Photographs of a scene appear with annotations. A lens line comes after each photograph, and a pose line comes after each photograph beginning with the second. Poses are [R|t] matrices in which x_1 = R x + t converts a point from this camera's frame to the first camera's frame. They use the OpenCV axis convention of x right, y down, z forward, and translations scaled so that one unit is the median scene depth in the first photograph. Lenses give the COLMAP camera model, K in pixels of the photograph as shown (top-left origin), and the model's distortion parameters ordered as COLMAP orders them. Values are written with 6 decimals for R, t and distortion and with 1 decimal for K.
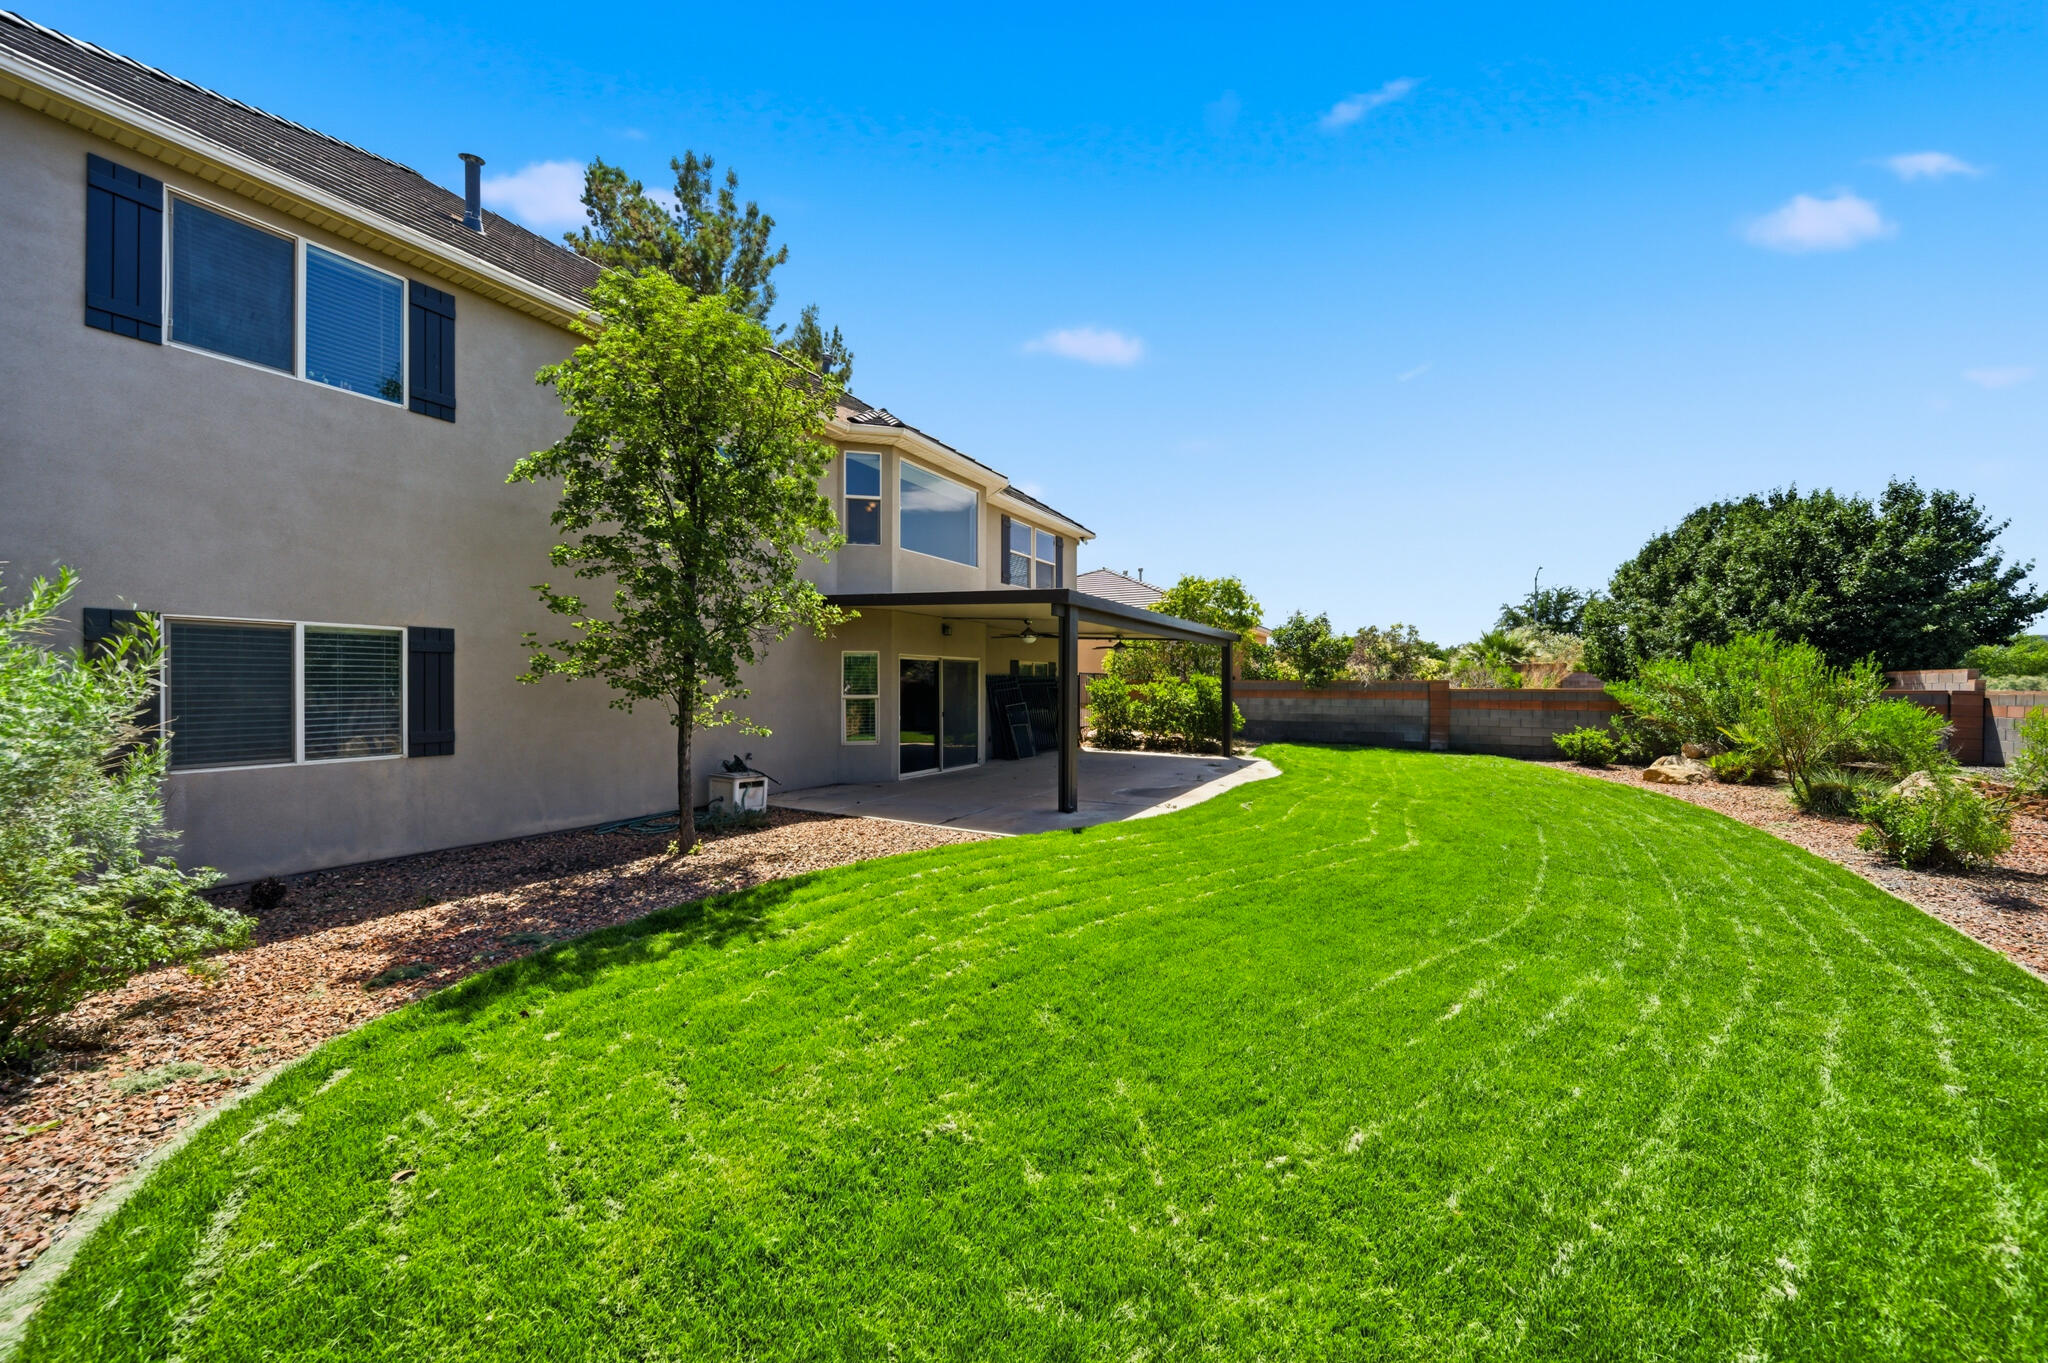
lens RADIAL K [[720.5, 0, 1024.7], [0, 720.5, 674.4], [0, 0, 1]] dist [-0.001528, -0.000273]
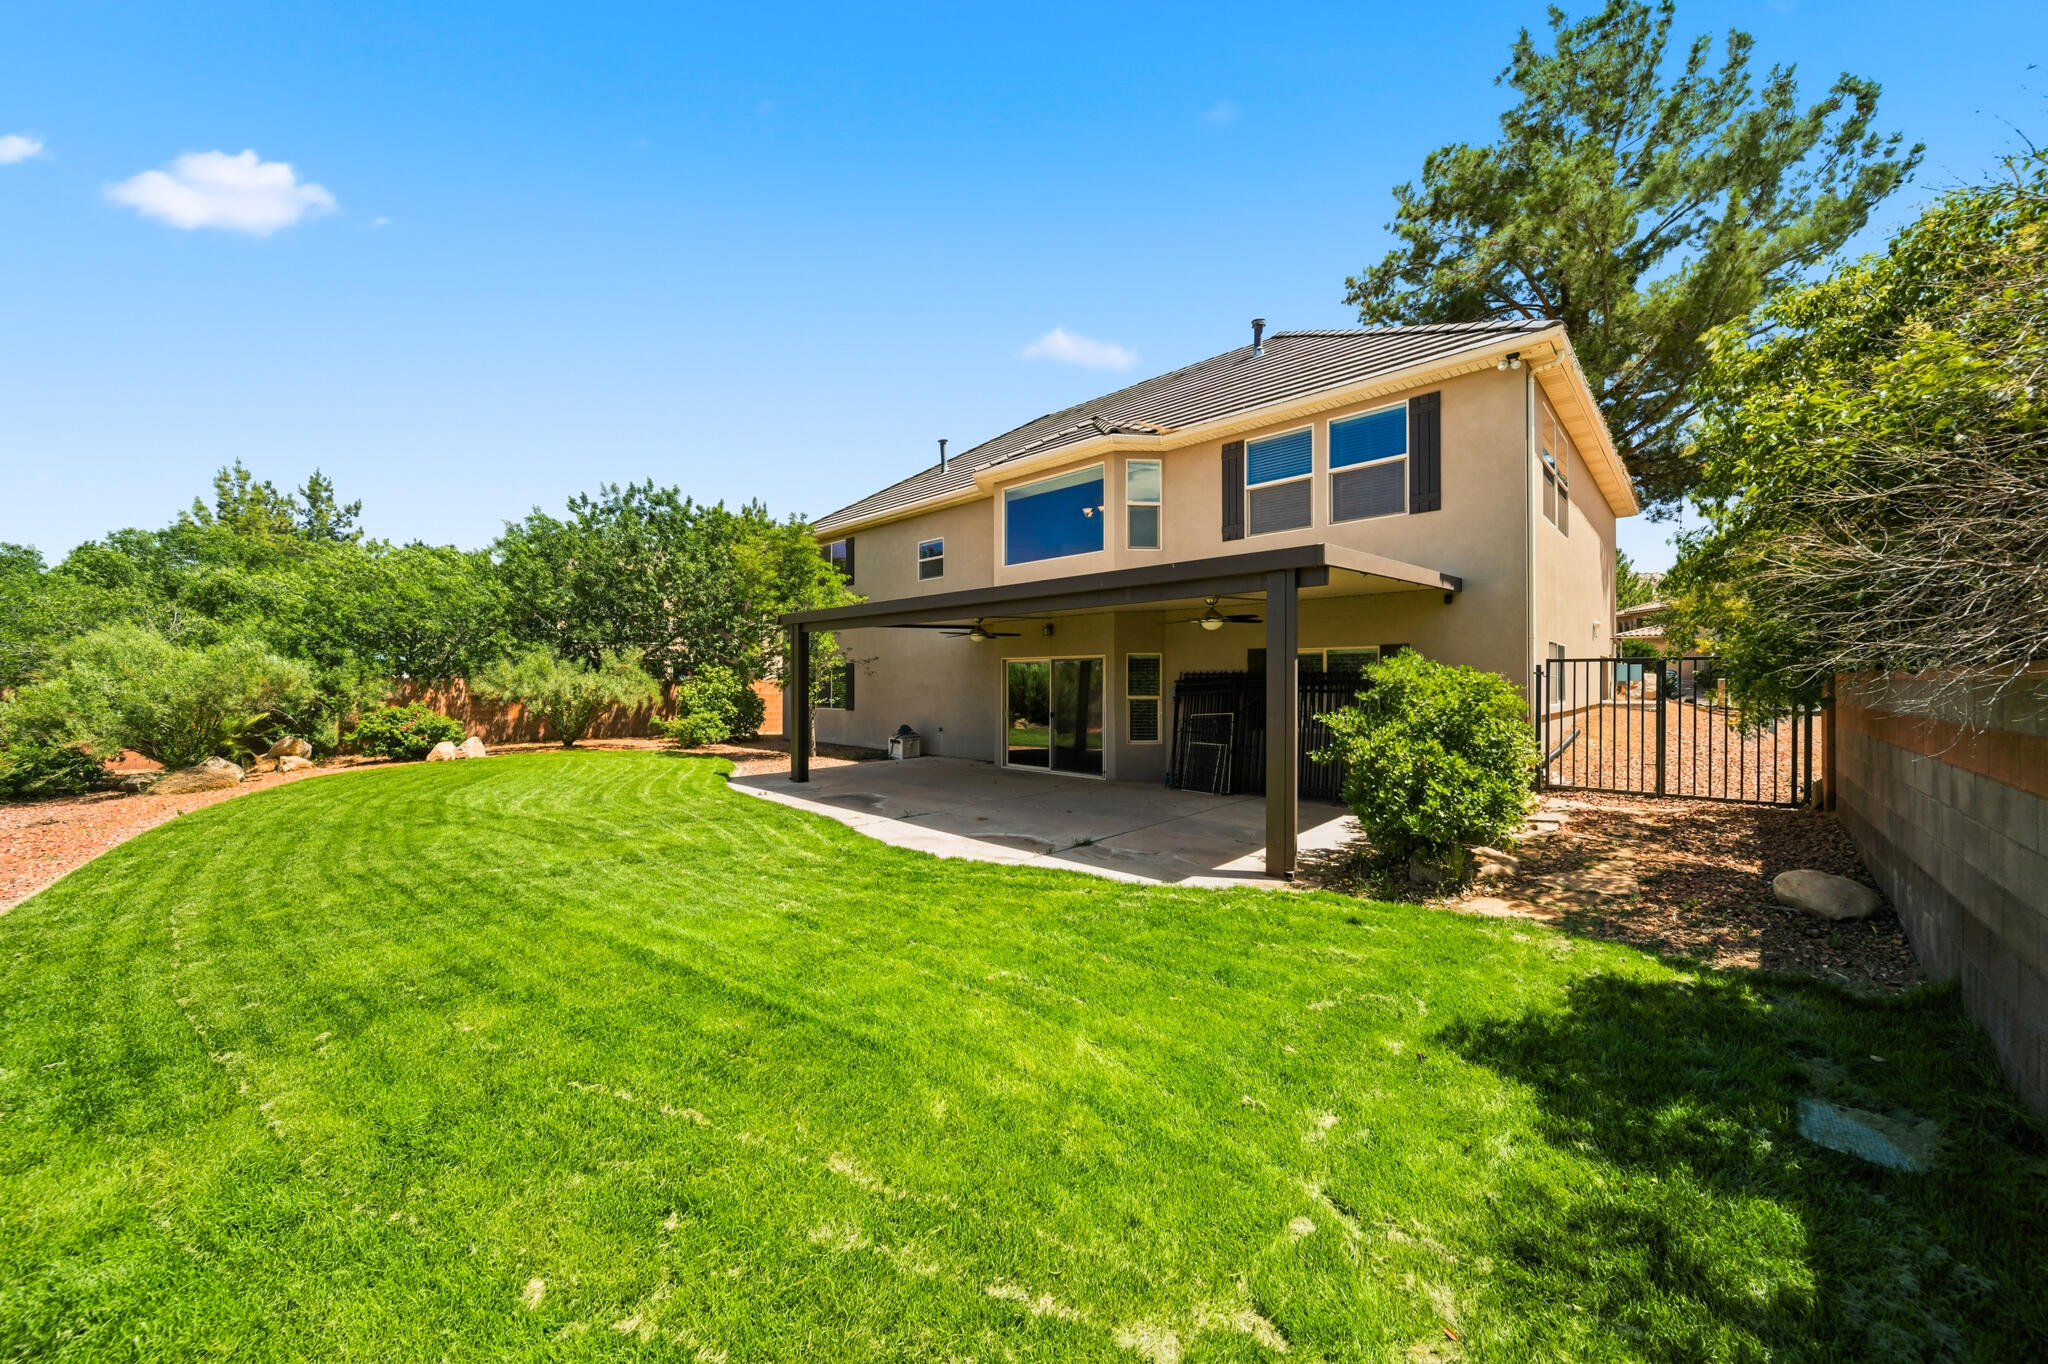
lens RADIAL K [[711.2, 0, 1018.3], [0, 711.2, 684.5], [0, 0, 1]] dist [0.000144, -0.000036]
pose [[-0.250936, 0.001427, -0.968003, 0.640694], [0.011028, 0.999938, -0.001385, 0.009930], [0.967941, -0.011023, -0.250937, 0.905066]]
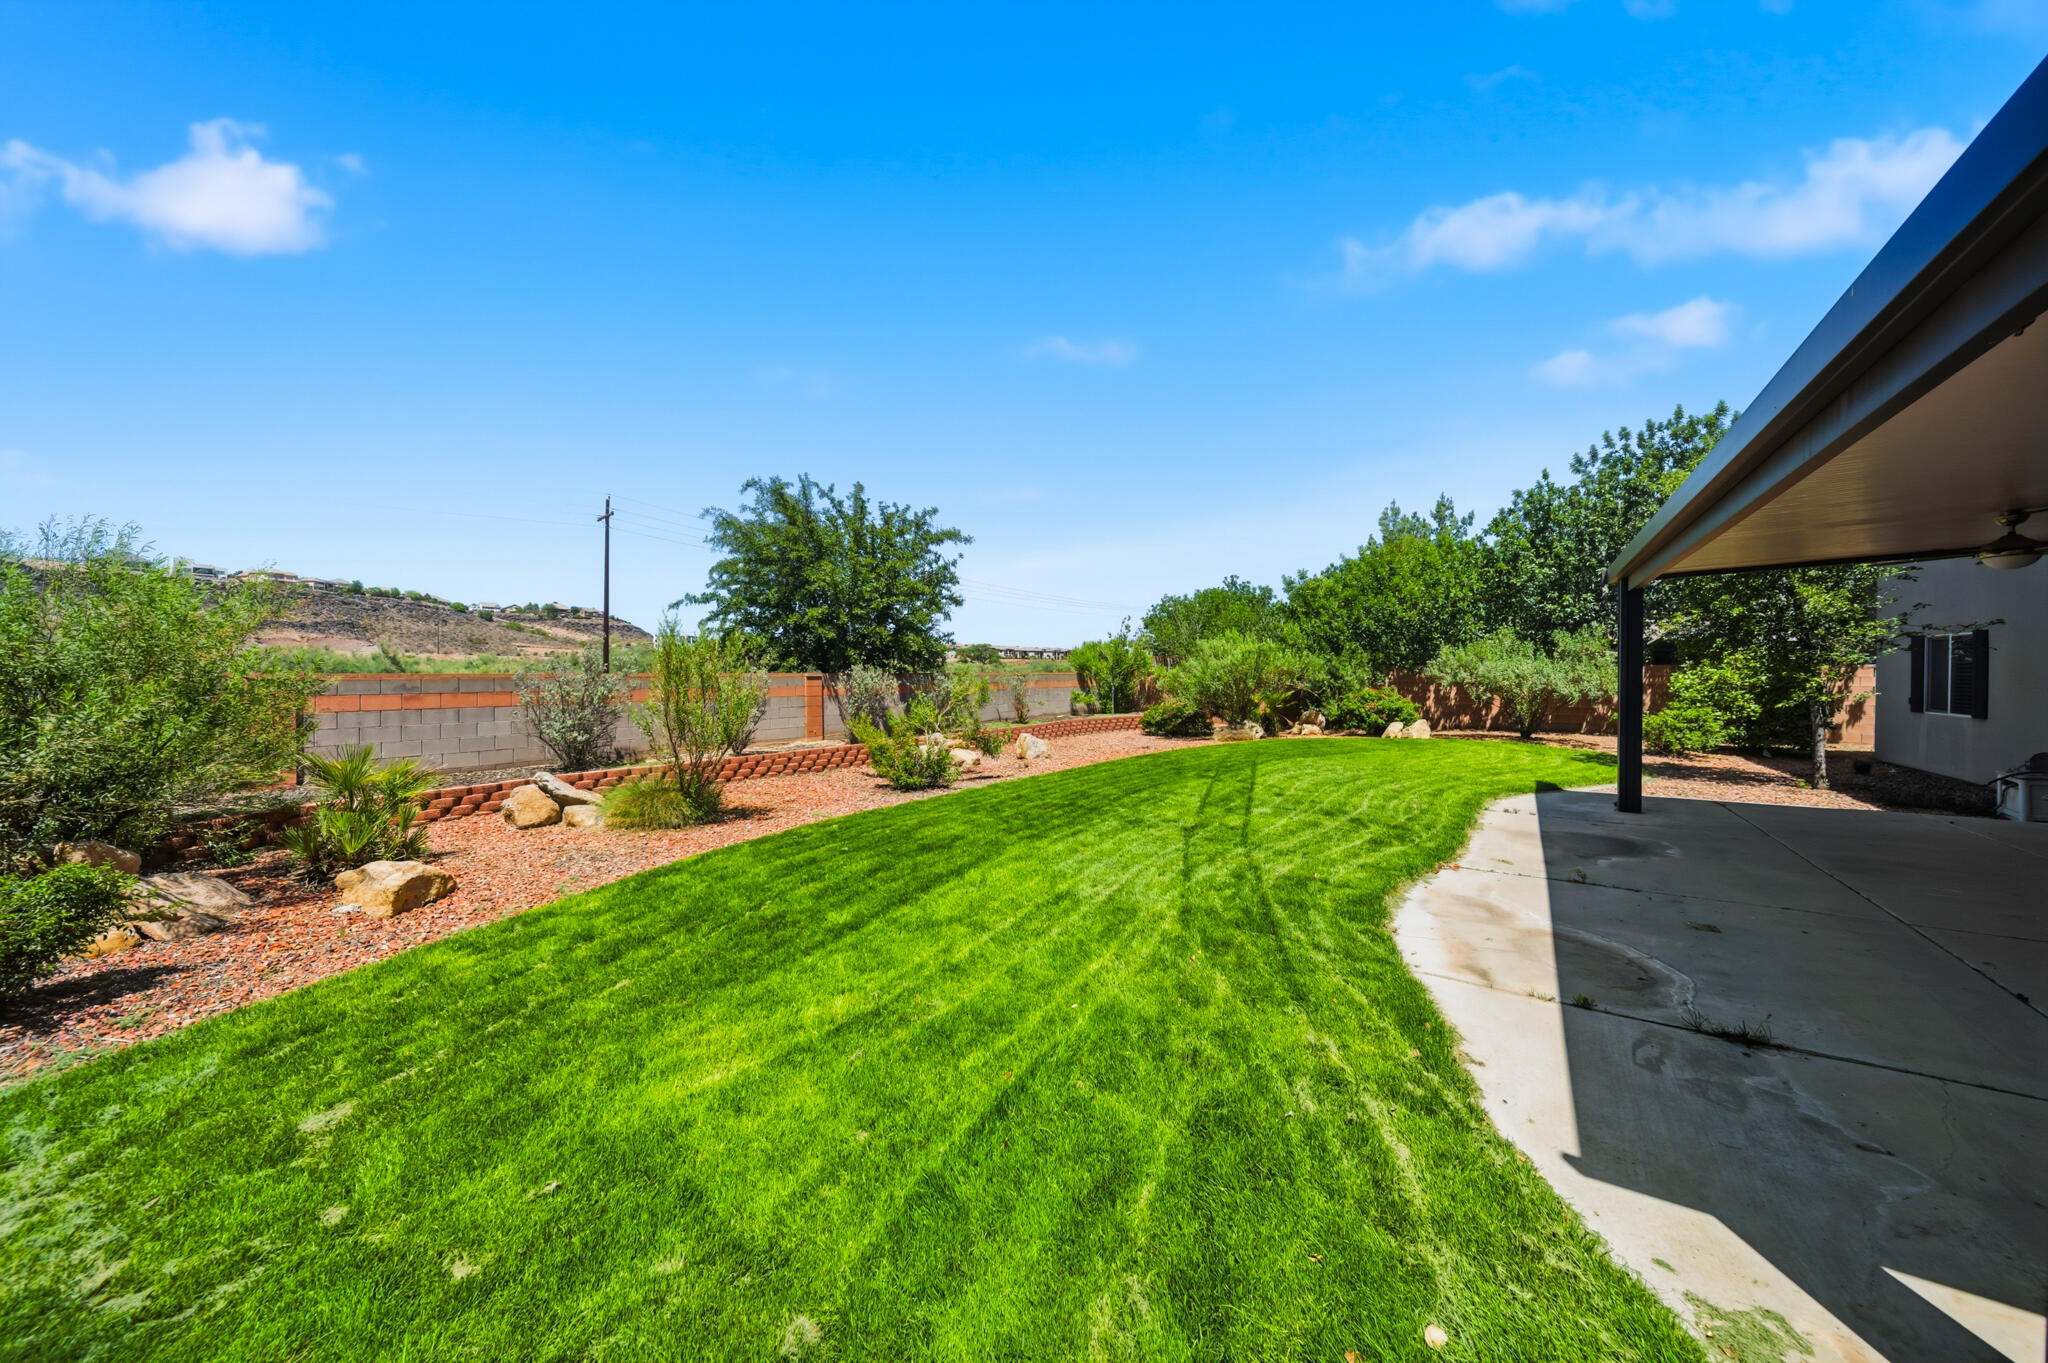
lens RADIAL K [[720.5, 0, 1024.7], [0, 720.5, 674.4], [0, 0, 1]] dist [-0.001528, -0.000273]
pose [[-0.995649, -0.001182, 0.093180, 0.380054], [-0.002043, 0.999956, -0.009144, 0.016390], [-0.093165, -0.009295, -0.995607, 1.031205]]
